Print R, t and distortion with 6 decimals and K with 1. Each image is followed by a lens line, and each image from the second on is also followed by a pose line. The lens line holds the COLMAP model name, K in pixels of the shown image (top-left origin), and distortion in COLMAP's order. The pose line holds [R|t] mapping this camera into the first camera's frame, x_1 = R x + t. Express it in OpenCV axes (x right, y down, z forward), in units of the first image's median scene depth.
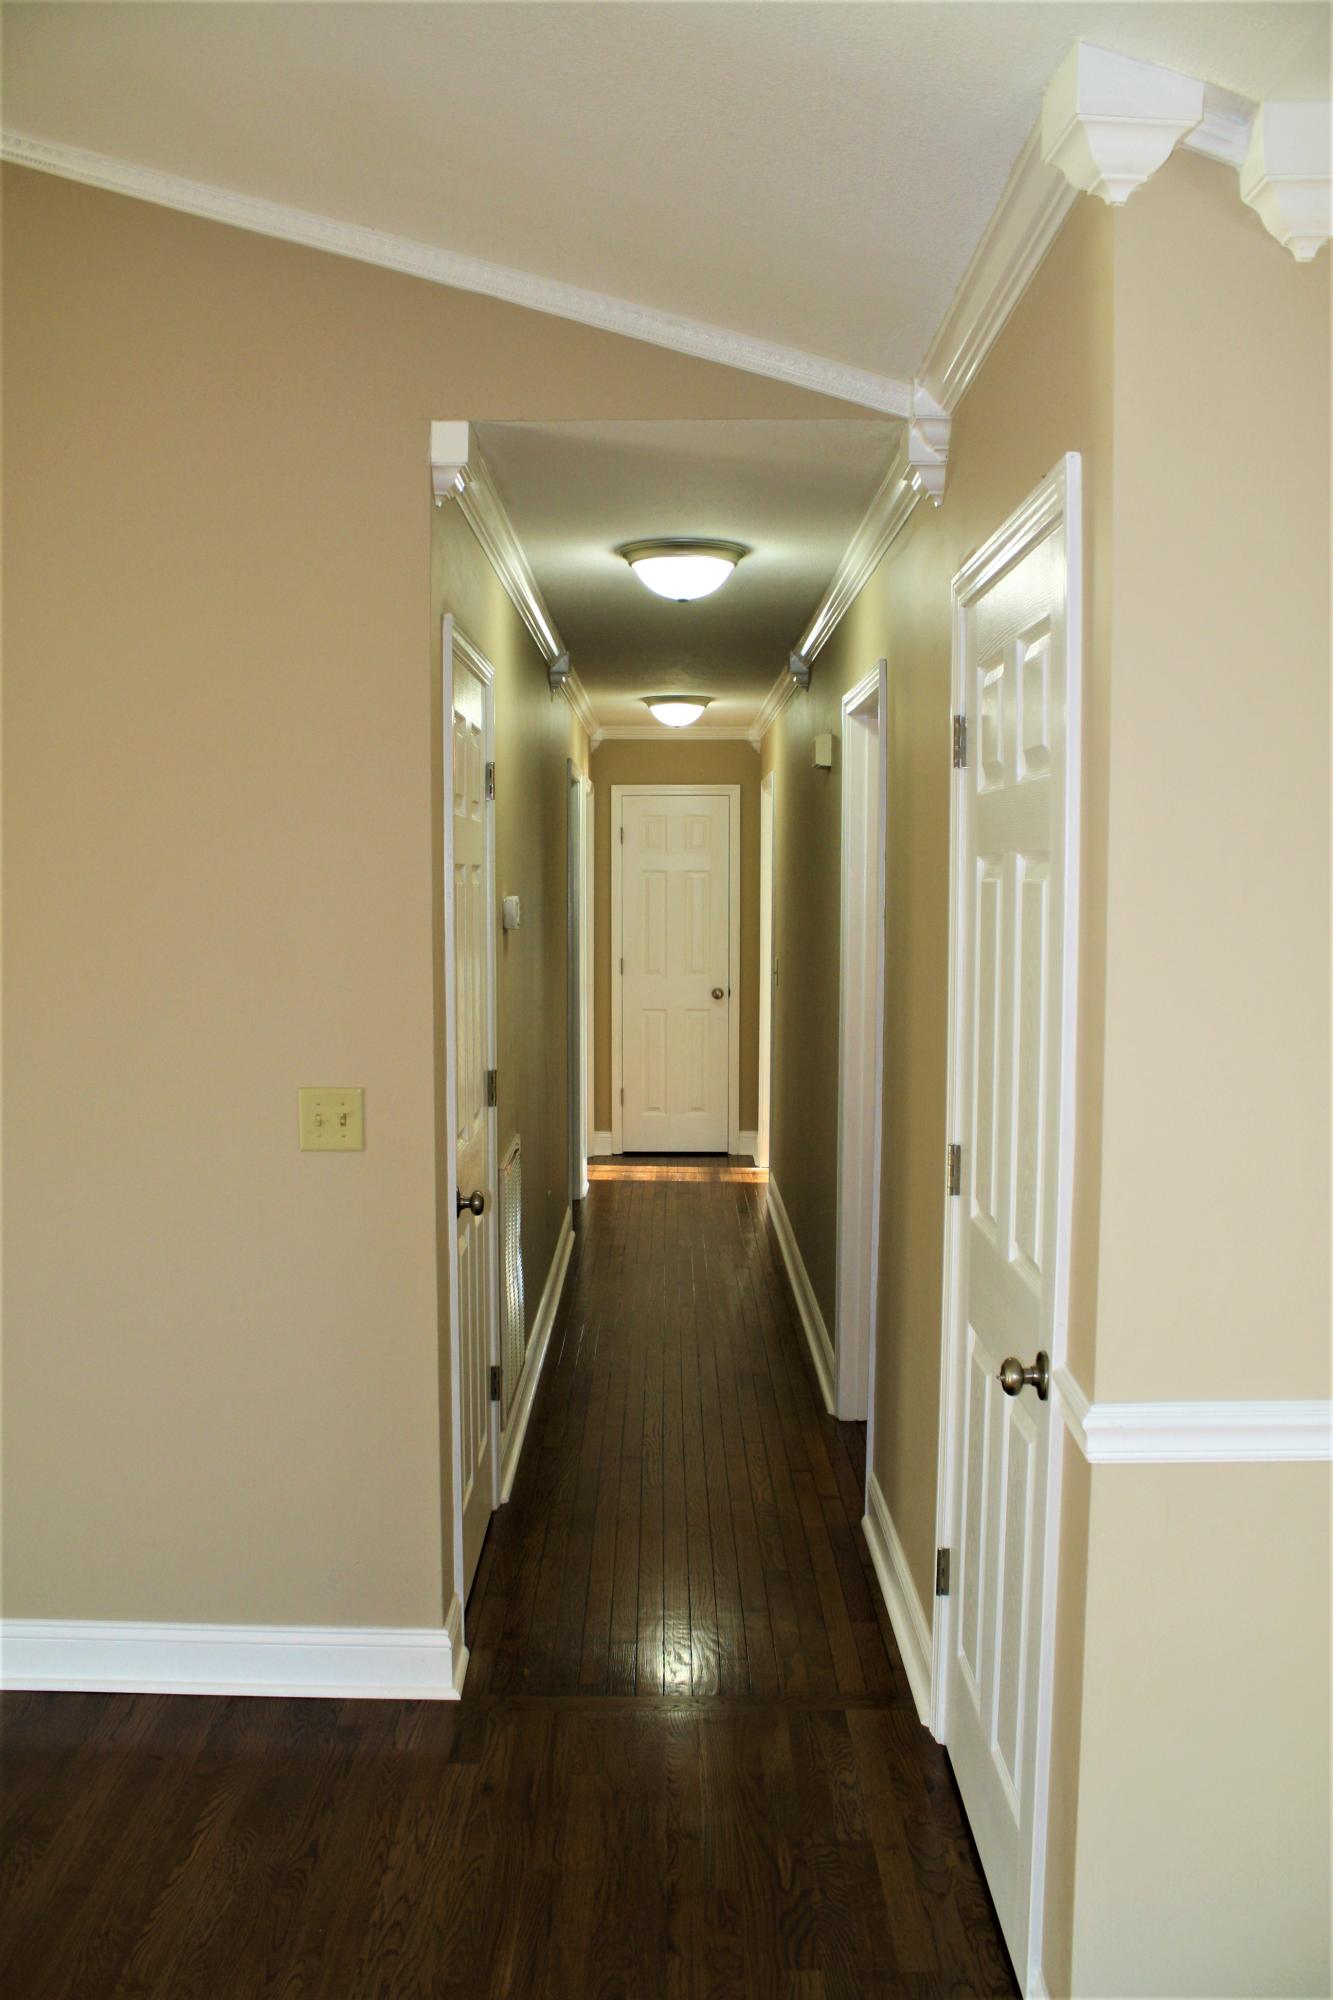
lens RADIAL K [[1675.0, 0, 654.0], [0, 1675.0, 1018.2], [0, 0, 1]] dist [-0.159477, 0.120464]
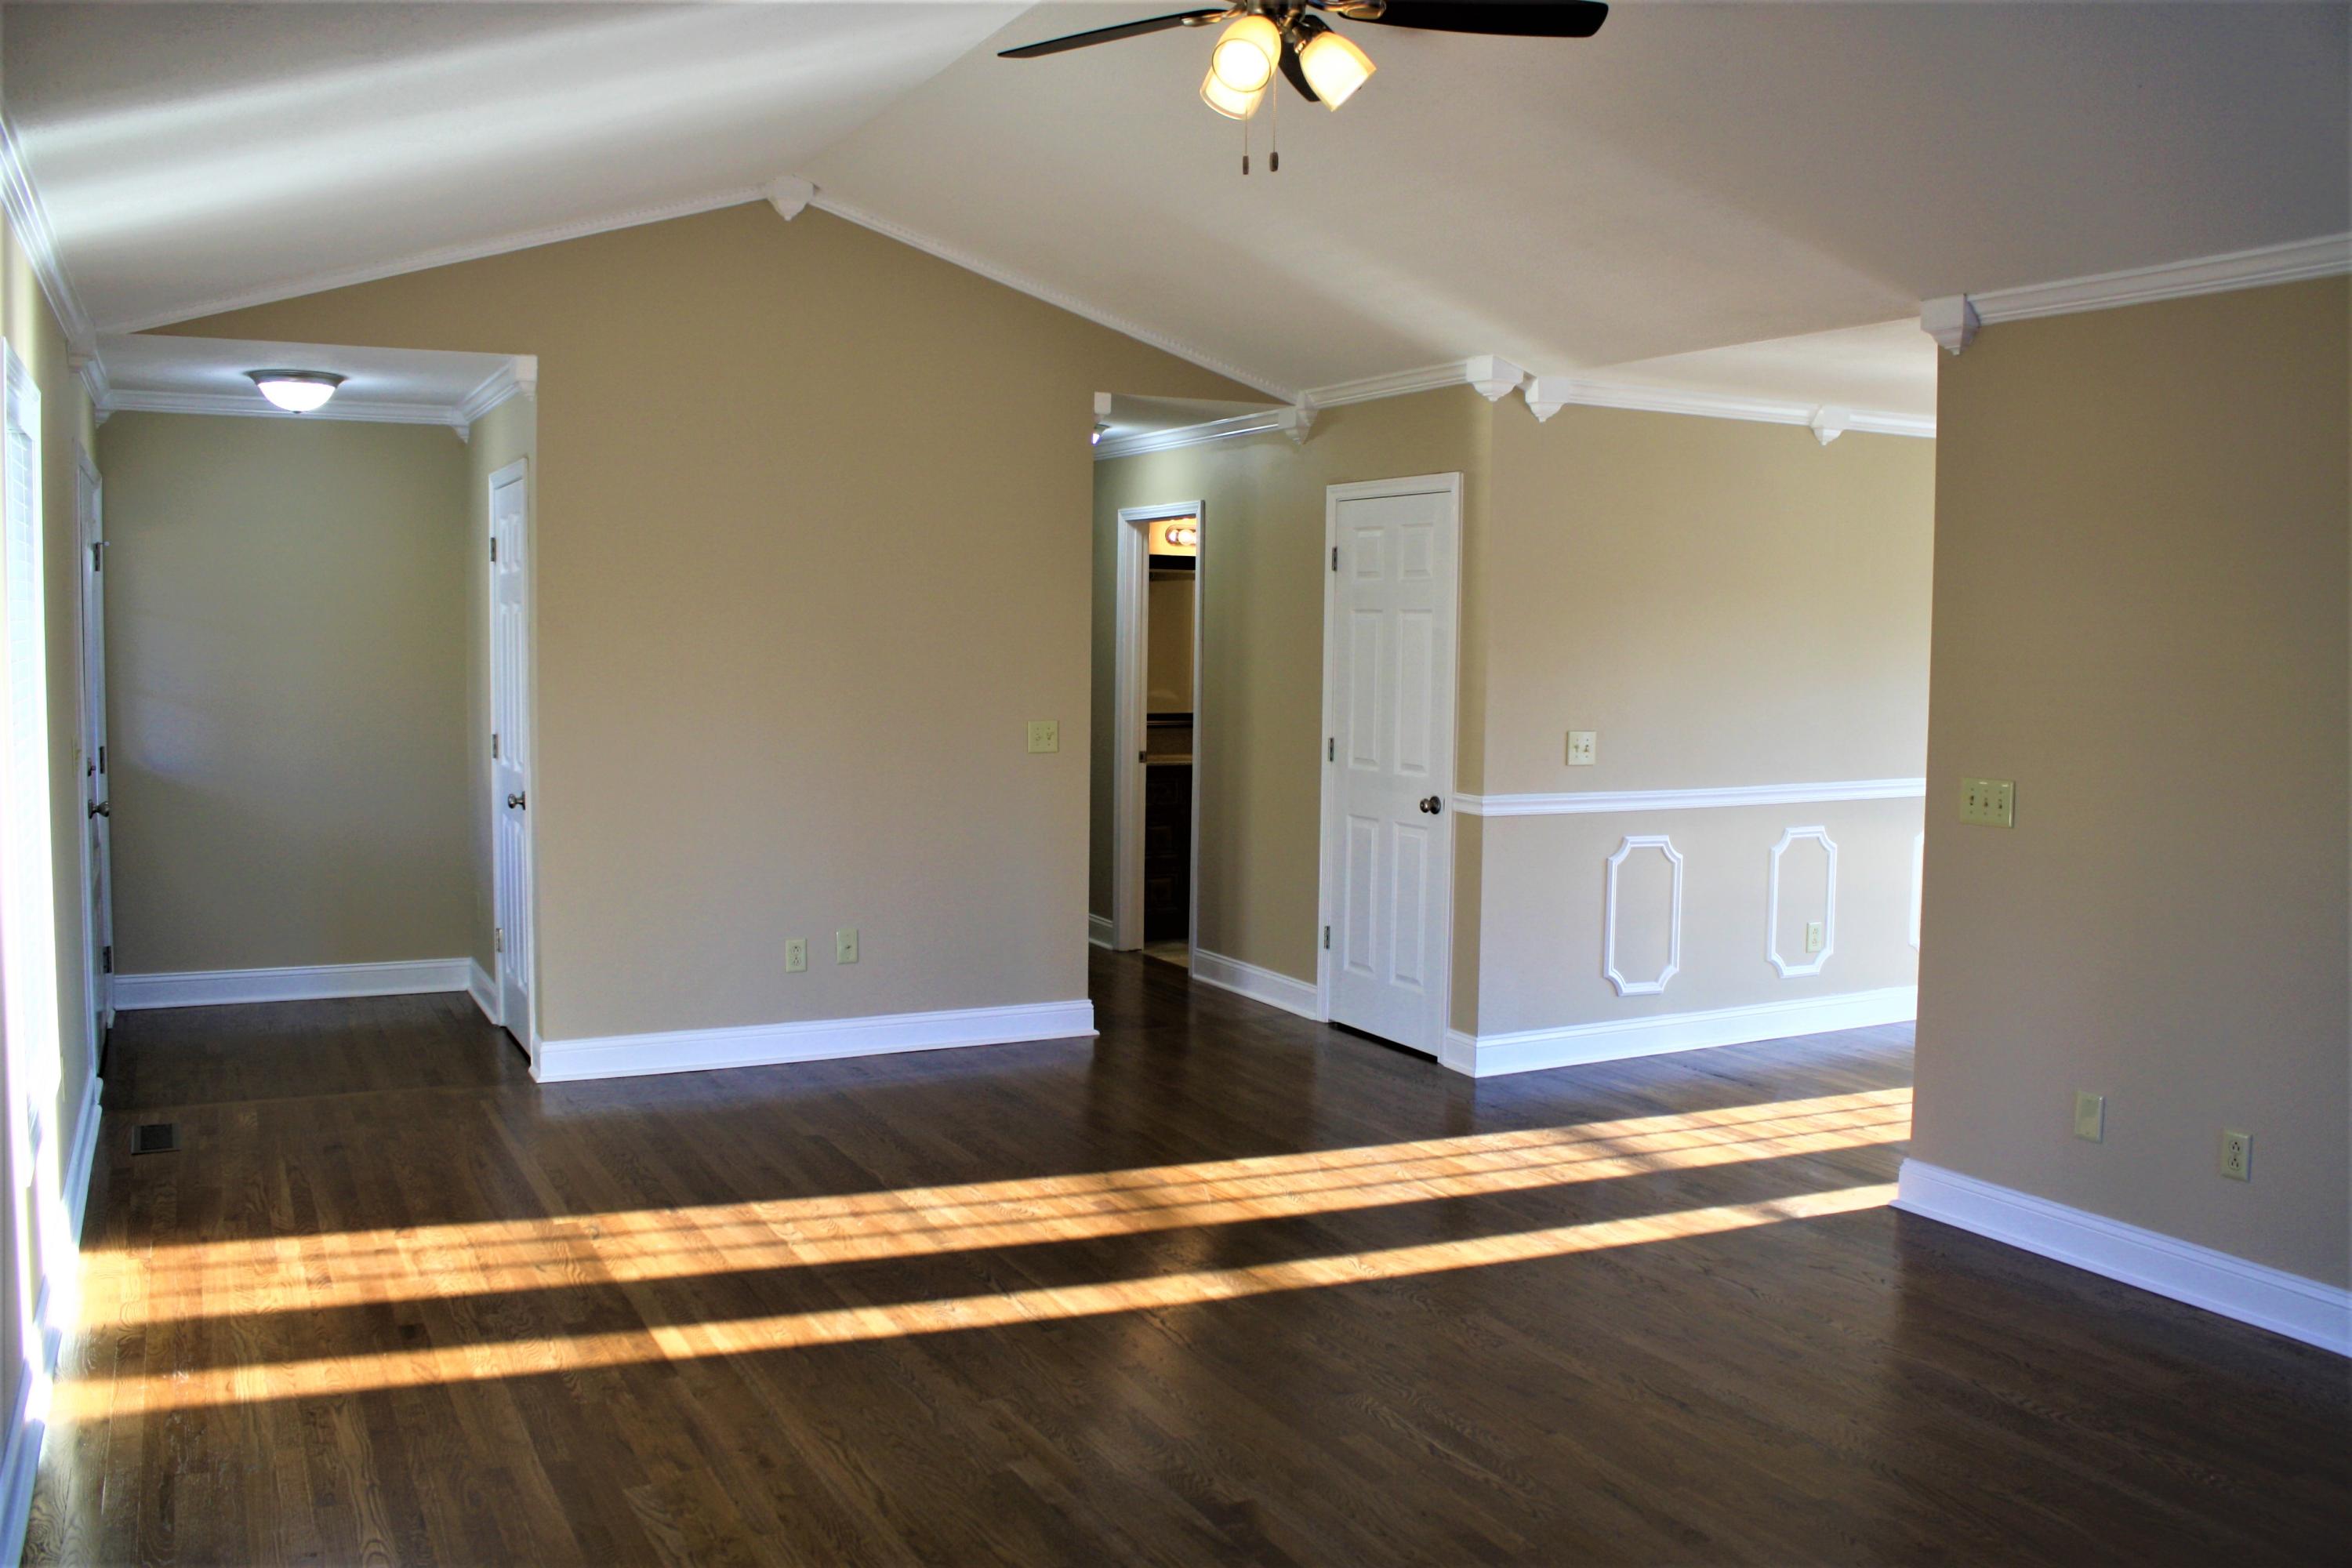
lens RADIAL K [[1969.7, 0, 1186.9], [0, 1969.7, 781.5], [0, 0, 1]] dist [-0.159477, 0.120464]
pose [[0.882117, -0.024449, 0.470396, -1.188704], [0.026218, 0.999652, 0.002790, 0.116835], [-0.470301, 0.009871, 0.882451, -1.193984]]
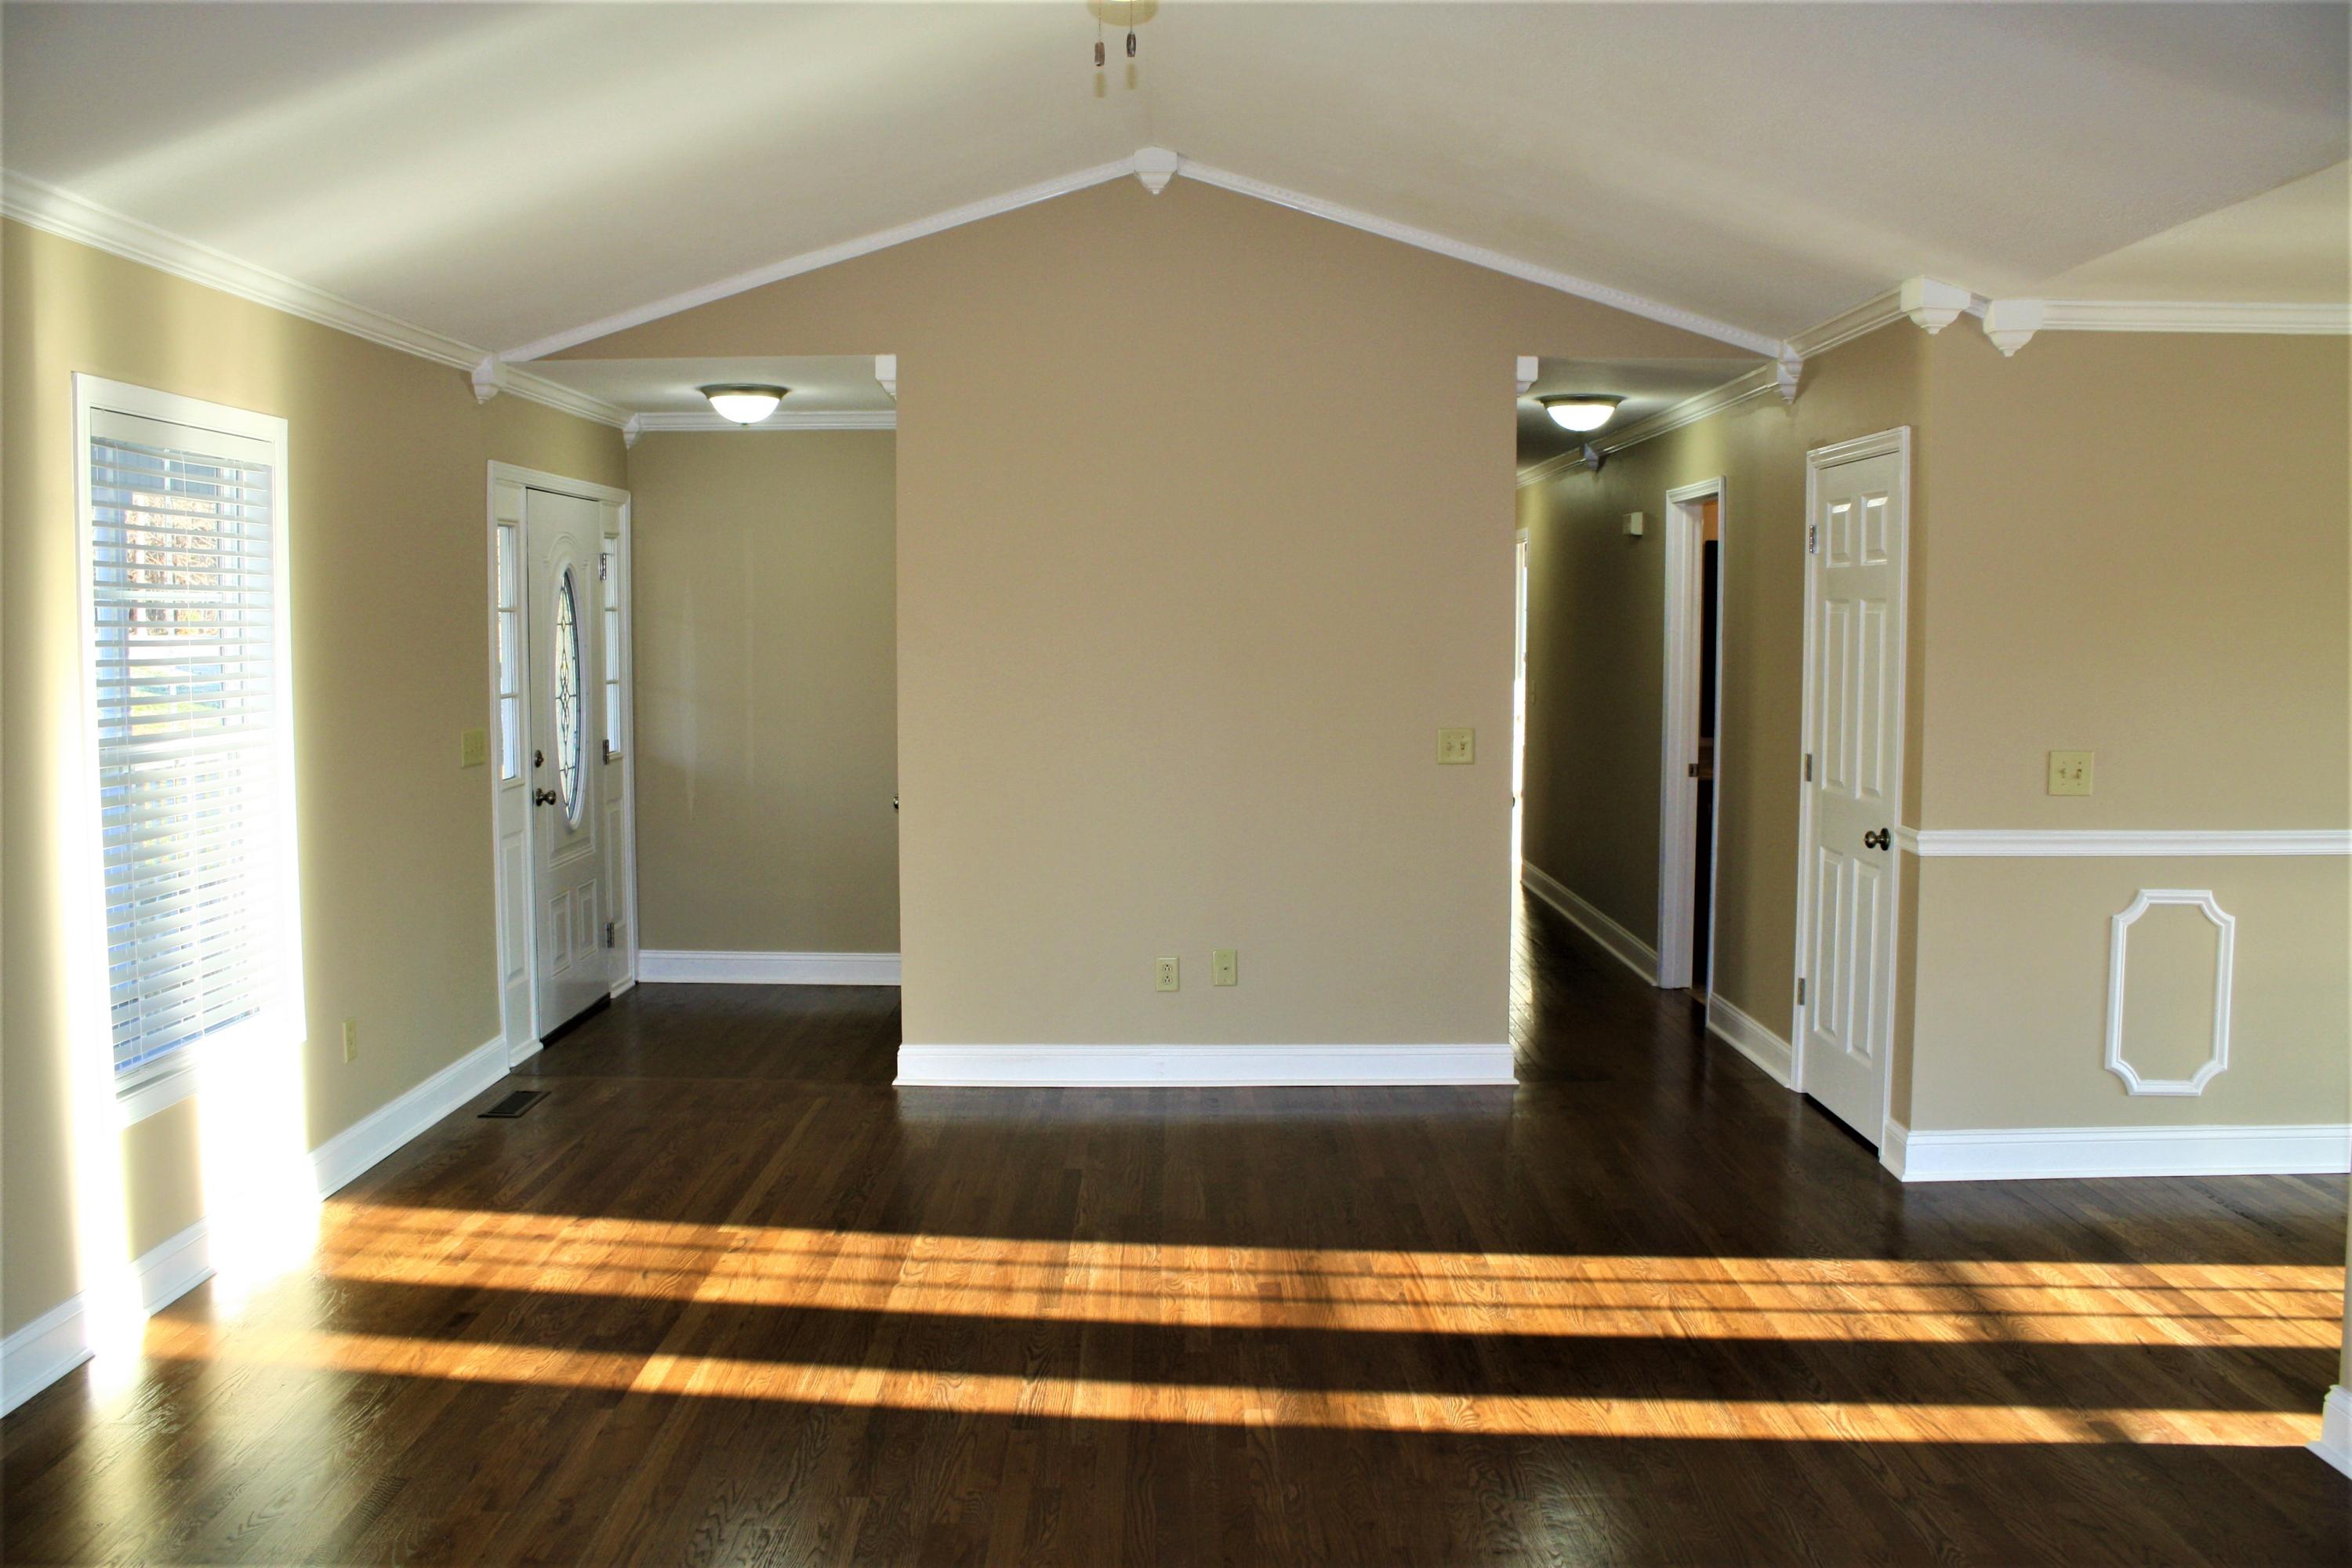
lens RADIAL K [[1969.7, 0, 1161.3], [0, 1969.7, 770.8], [0, 0, 1]] dist [-0.159477, 0.120464]
pose [[0.999995, 0.000926, 0.002867, -0.530321], [-0.000899, 0.999957, -0.009221, 0.110792], [-0.002875, 0.009218, 0.999953, -1.125417]]
